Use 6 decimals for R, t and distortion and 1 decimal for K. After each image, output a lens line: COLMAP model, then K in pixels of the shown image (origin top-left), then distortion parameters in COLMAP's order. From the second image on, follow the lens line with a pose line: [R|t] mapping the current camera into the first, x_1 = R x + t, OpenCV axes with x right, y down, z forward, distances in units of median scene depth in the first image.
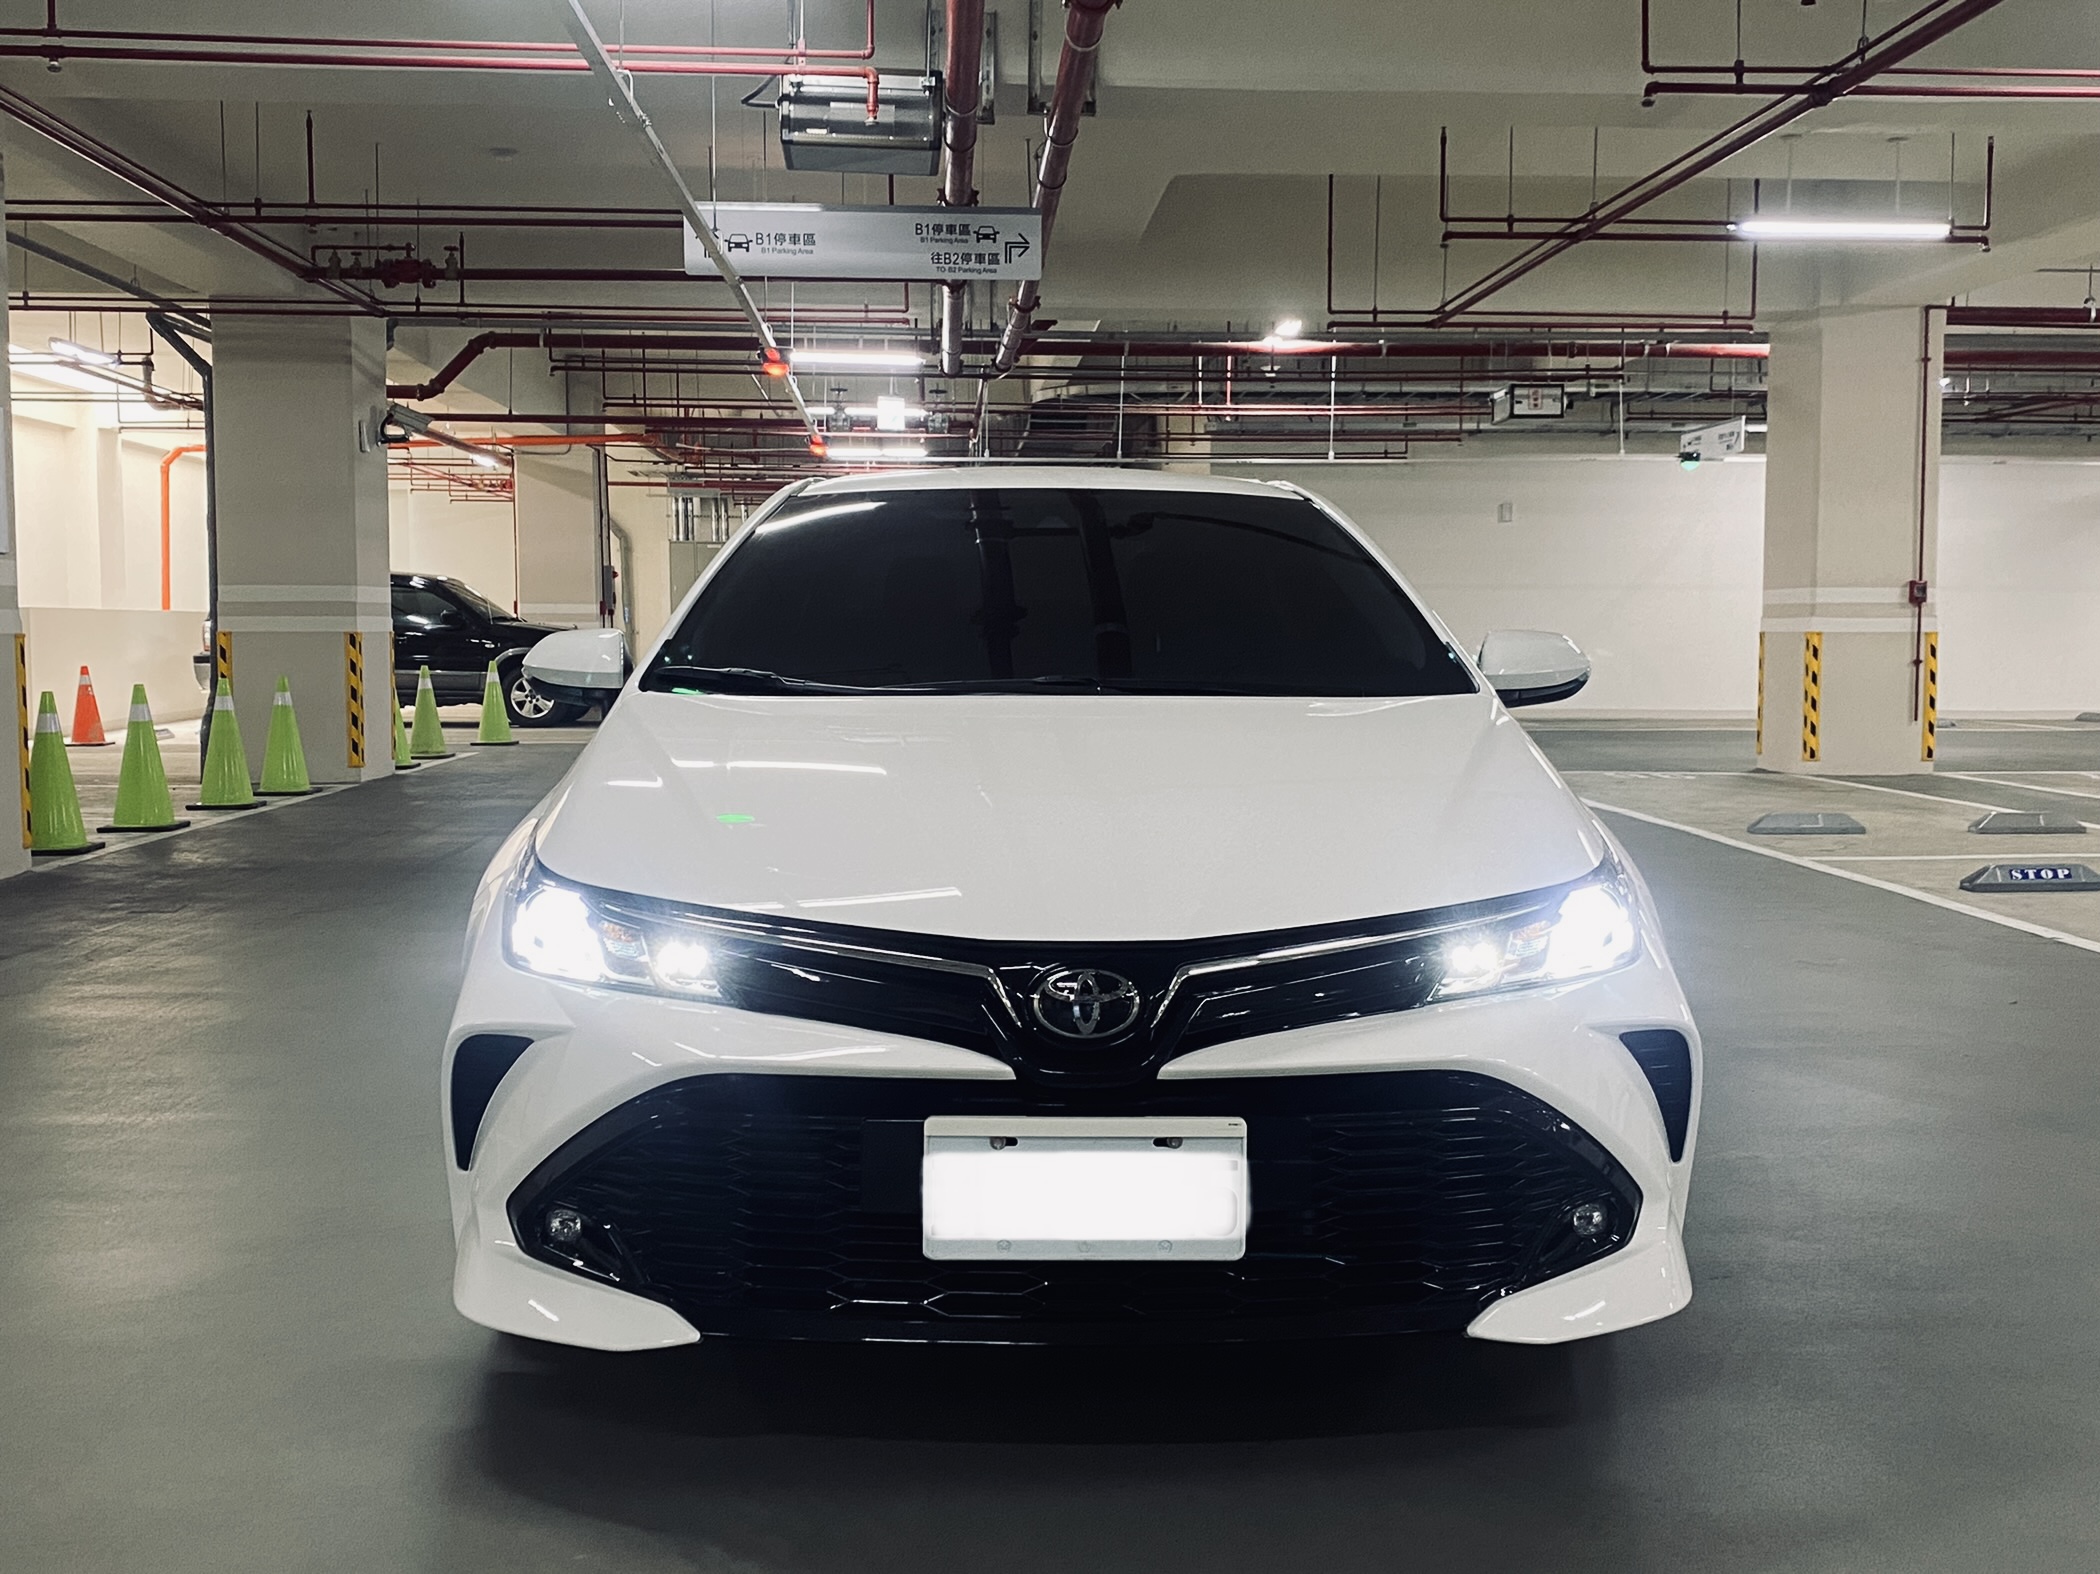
lens RADIAL K [[2127.8, 0, 1050.0], [0, 2127.8, 787.0], [0, 0, 1]] dist [0.063190, -0.167200]
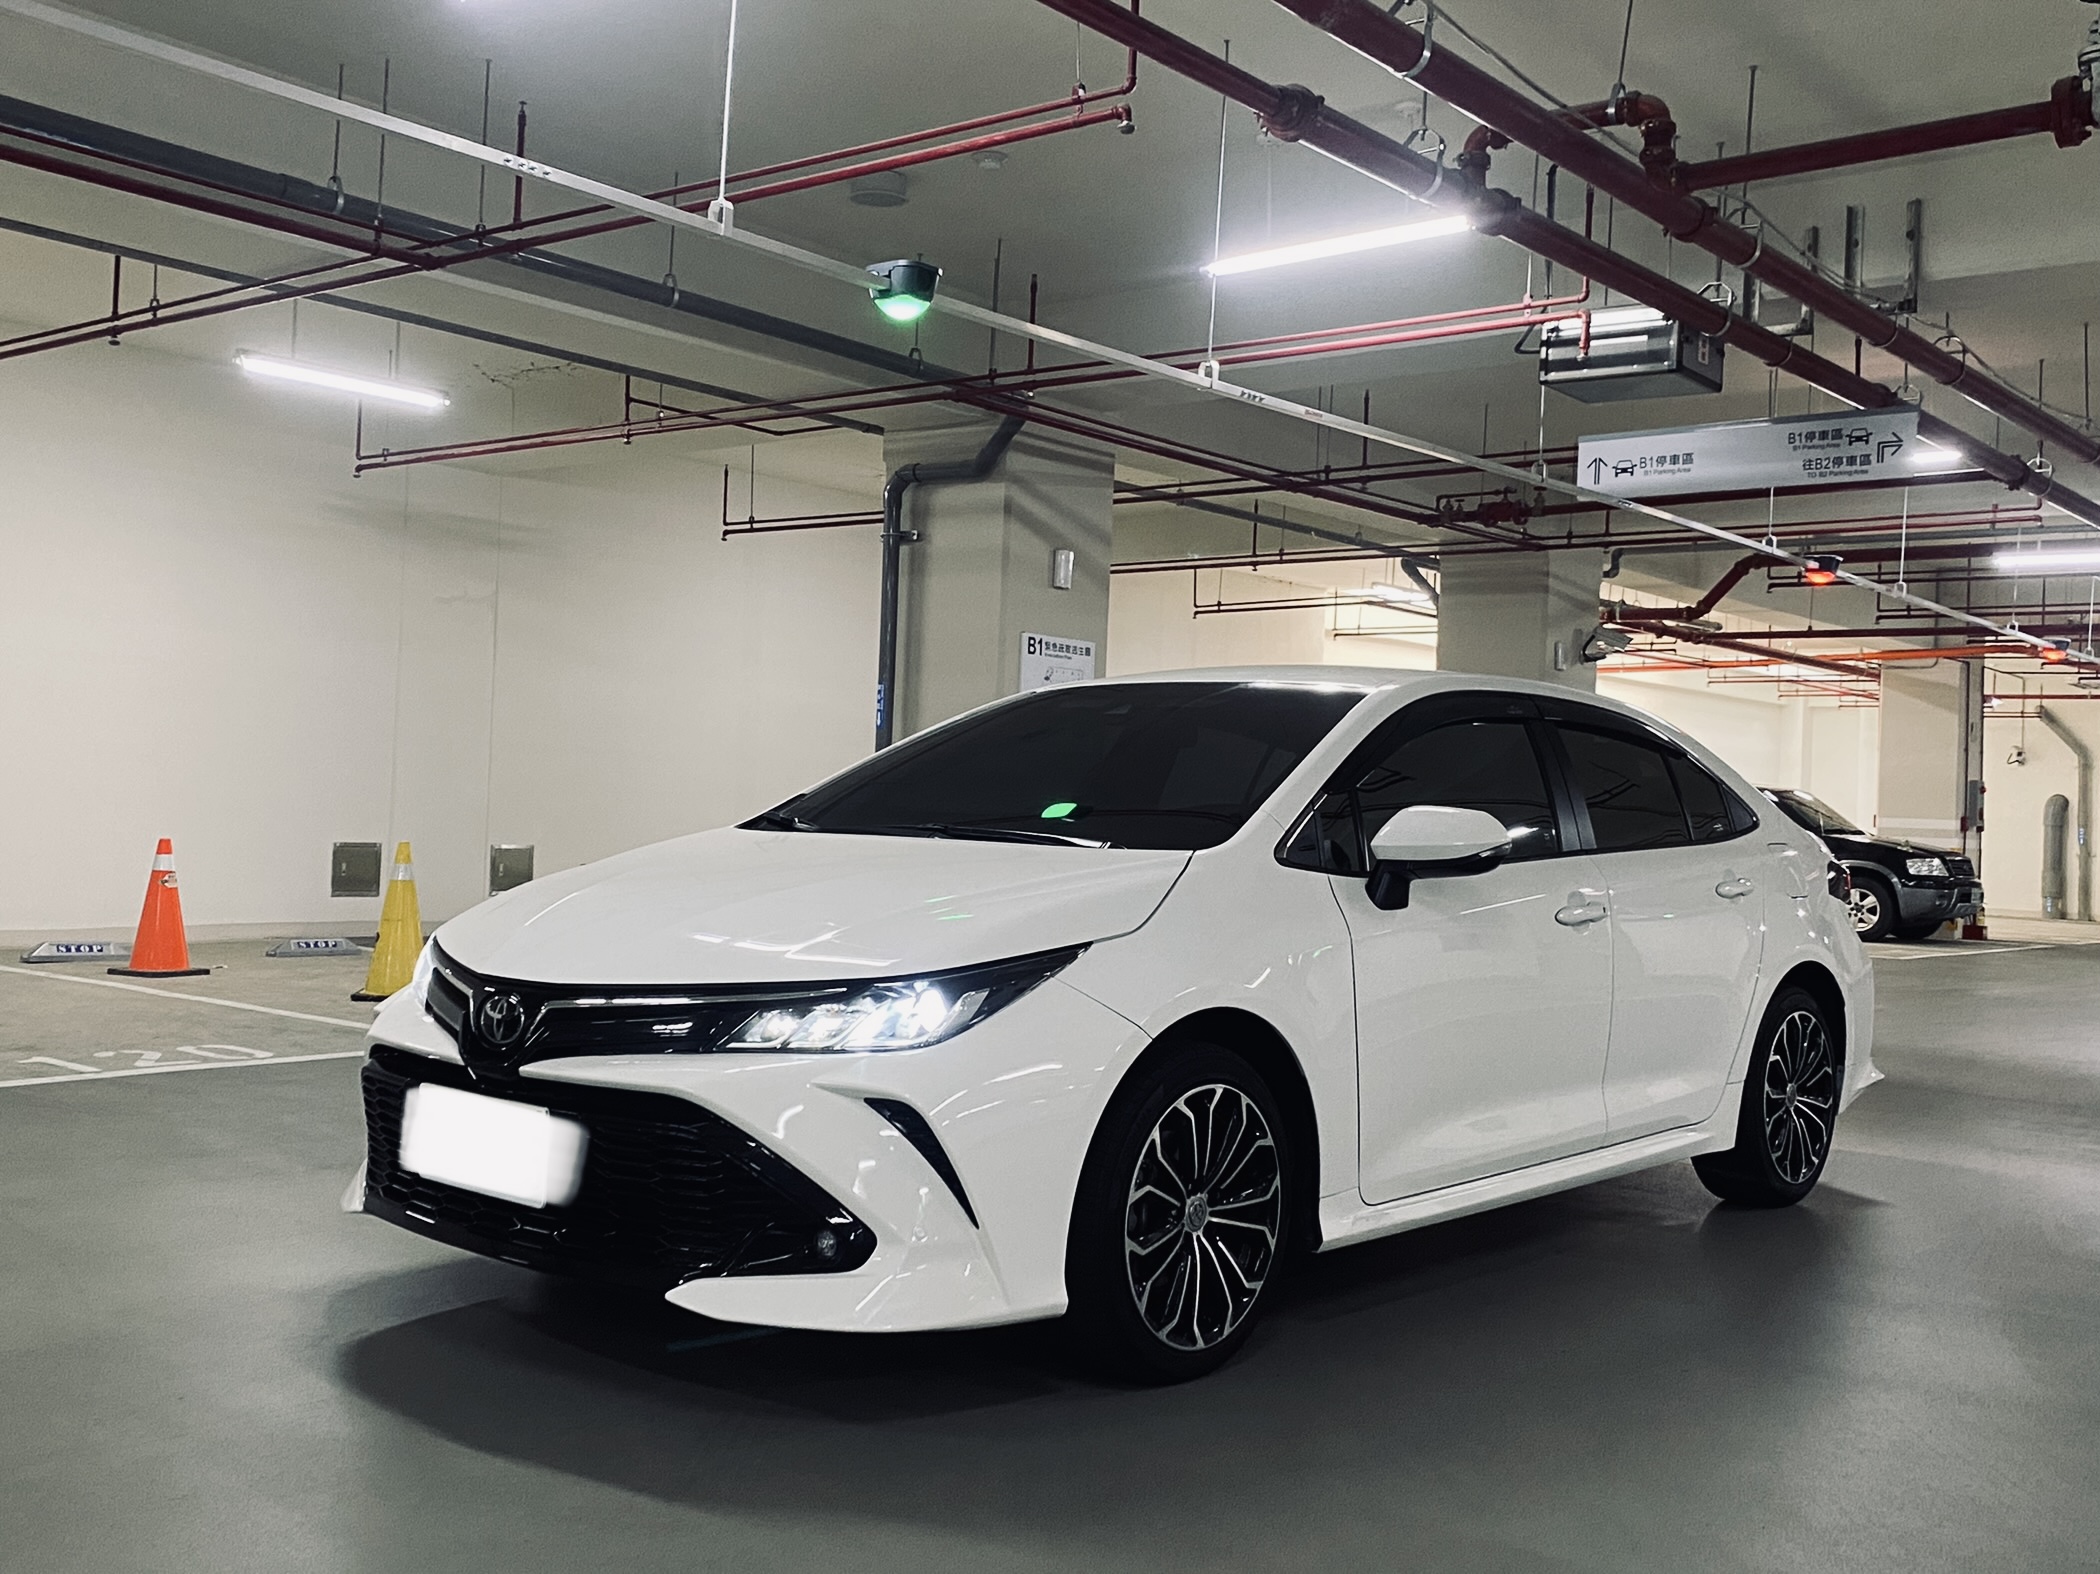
lens RADIAL K [[2127.8, 0, 1050.0], [0, 2127.8, 787.0], [0, 0, 1]] dist [0.063190, -0.167200]
pose [[0.713944, 0.015632, -0.700029, 0.303311], [-0.087799, 0.993859, -0.067351, 0.001808], [0.694677, 0.109546, 0.710932, 0.039532]]
